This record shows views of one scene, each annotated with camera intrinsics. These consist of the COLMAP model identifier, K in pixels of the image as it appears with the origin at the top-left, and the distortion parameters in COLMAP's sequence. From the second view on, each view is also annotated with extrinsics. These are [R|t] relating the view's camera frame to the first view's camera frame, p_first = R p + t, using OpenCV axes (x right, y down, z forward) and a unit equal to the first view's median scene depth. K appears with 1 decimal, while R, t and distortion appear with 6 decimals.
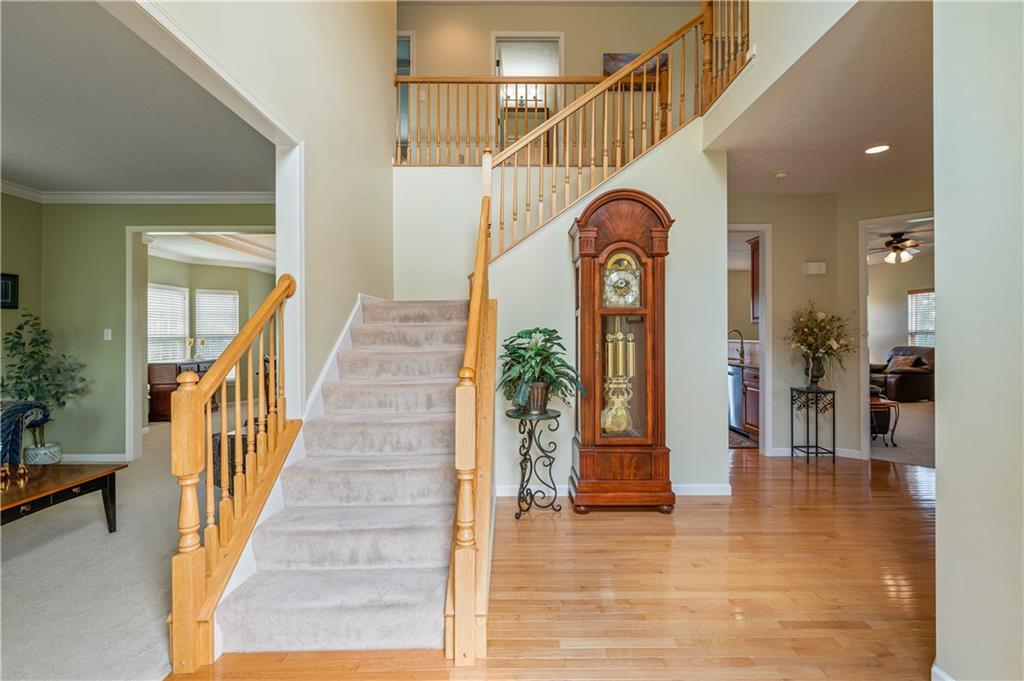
lens RADIAL K [[462.9, 0, 513.7], [0, 462.9, 335.2], [0, 0, 1]] dist [-0.001528, -0.000115]
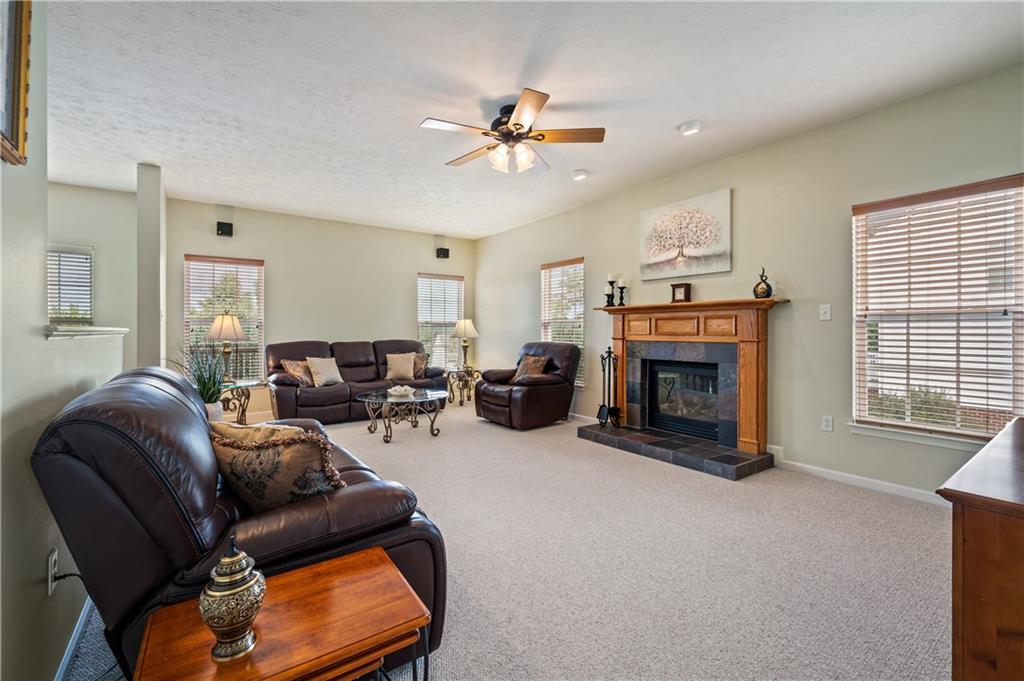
lens RADIAL K [[440.5, 0, 515.5], [0, 440.5, 332.3], [0, 0, 1]] dist [-0.001498, -0.000007]
pose [[0.815769, 0.005799, 0.578349, 0.445670], [-0.006543, 0.999978, -0.000798, 0.009794], [-0.578341, -0.003134, 0.815789, 0.486566]]
